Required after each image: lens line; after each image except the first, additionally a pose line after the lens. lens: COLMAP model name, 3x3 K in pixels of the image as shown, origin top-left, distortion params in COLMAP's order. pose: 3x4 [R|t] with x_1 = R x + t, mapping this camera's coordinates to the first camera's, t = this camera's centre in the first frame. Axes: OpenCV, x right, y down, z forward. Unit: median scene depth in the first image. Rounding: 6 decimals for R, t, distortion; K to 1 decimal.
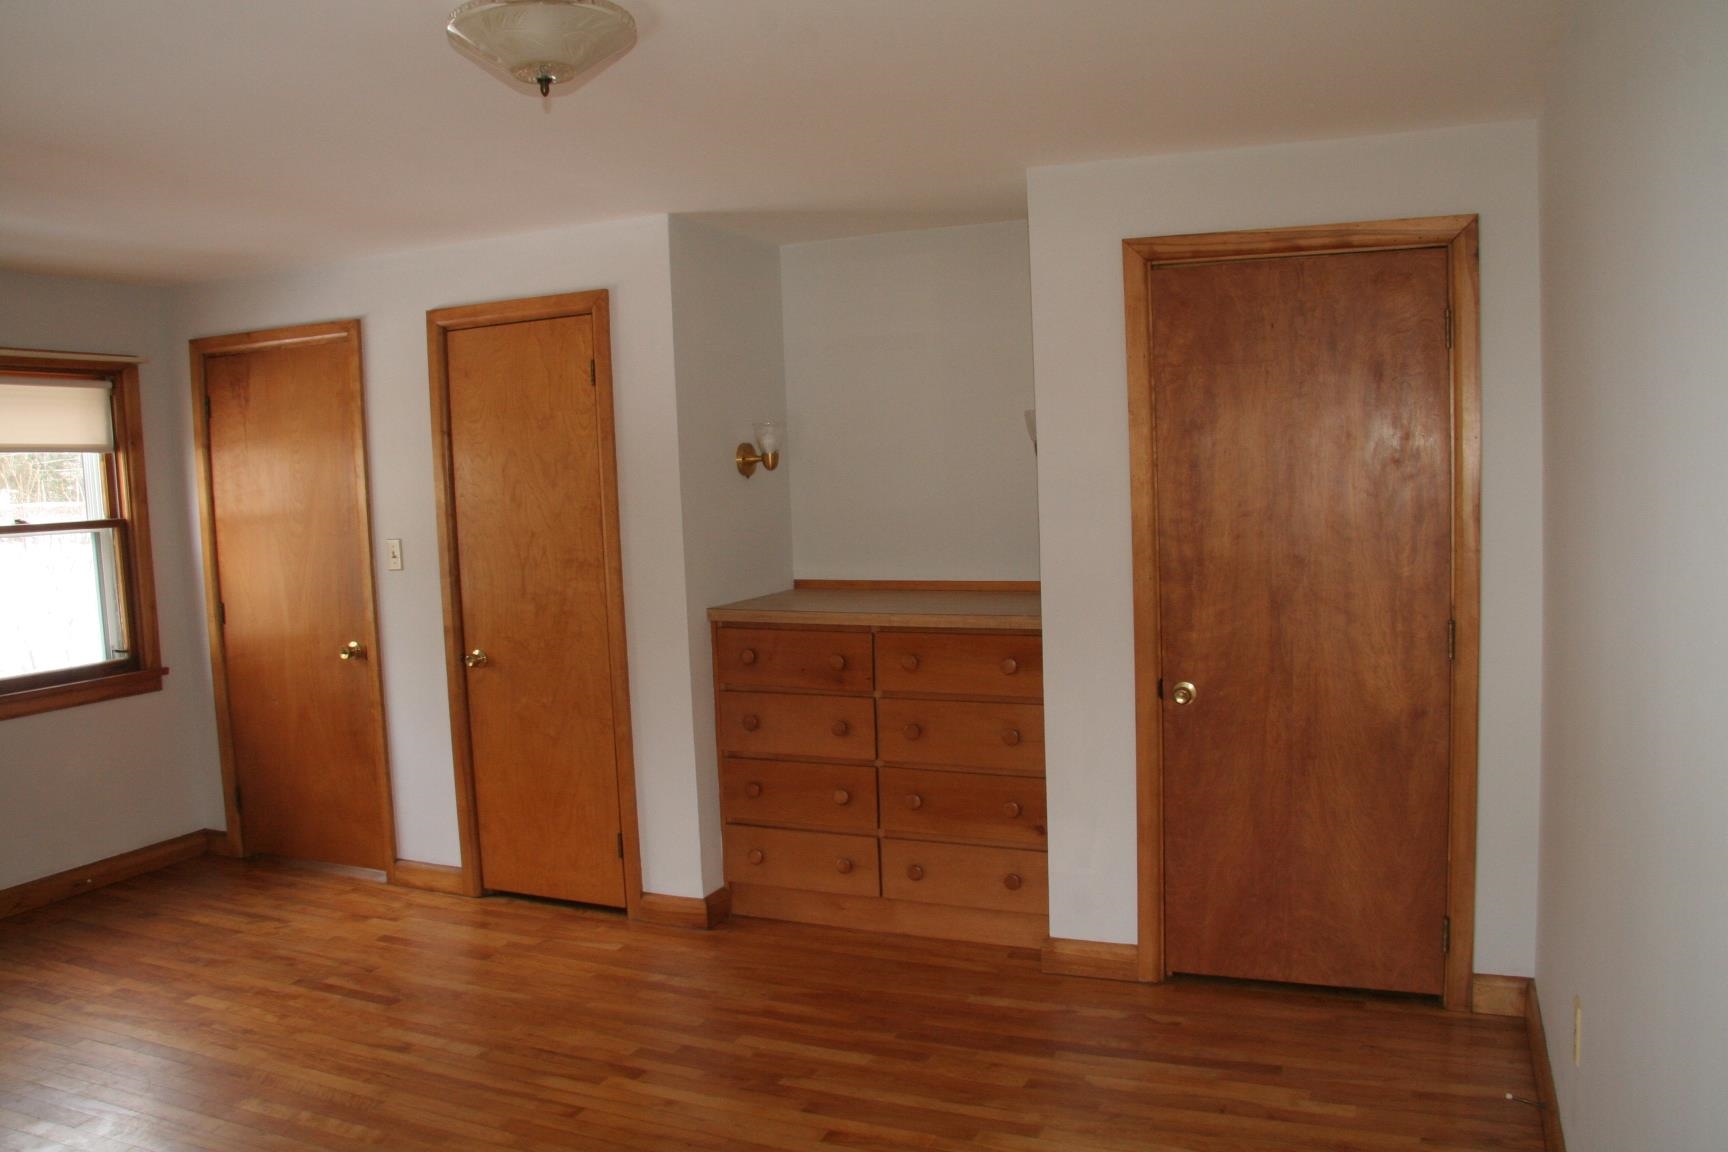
lens RADIAL K [[1355.3, 0, 856.2], [0, 1355.3, 566.6], [0, 0, 1]] dist [-0.143849, 0.088696]
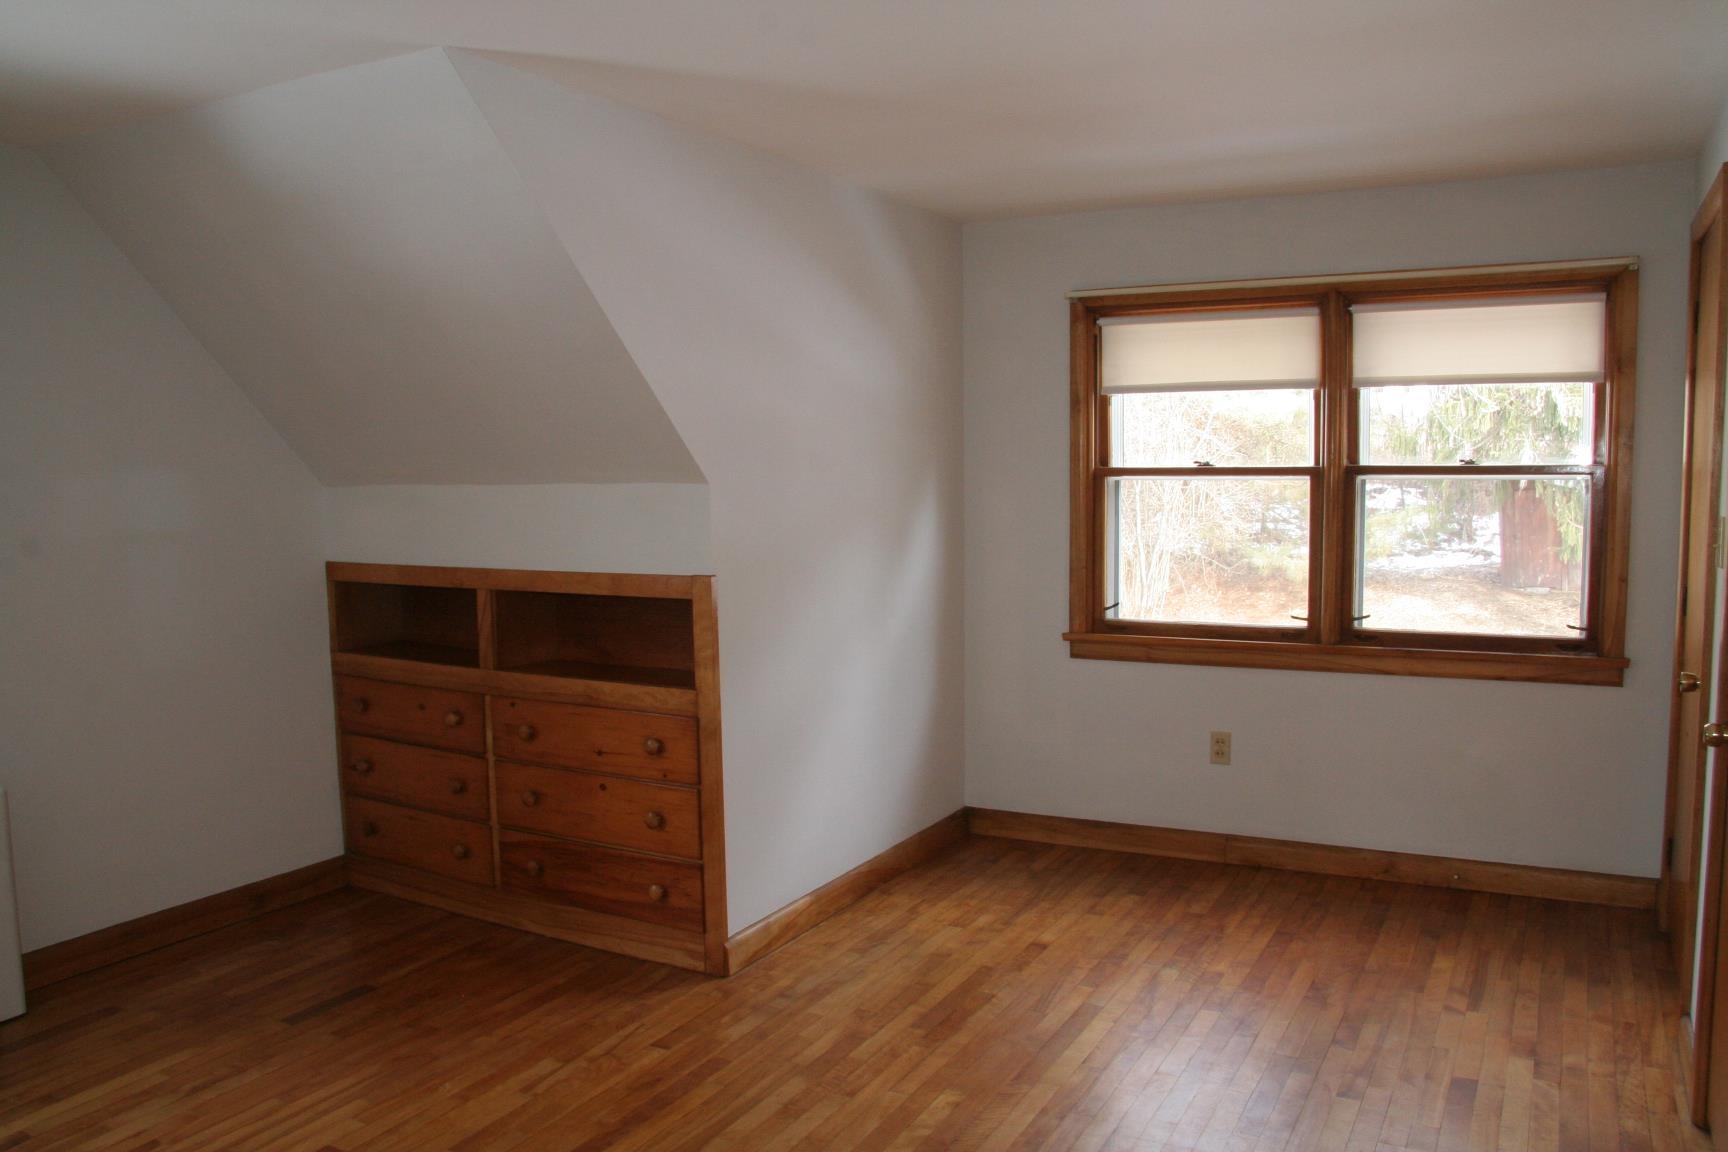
lens RADIAL K [[1355.3, 0, 863.5], [0, 1355.3, 588.0], [0, 0, 1]] dist [-0.143849, 0.088696]
pose [[-0.090109, 0.137662, -0.986372, 0.326861], [-0.046920, 0.988714, 0.142275, -0.064681], [0.994826, 0.059101, -0.082633, 0.737225]]
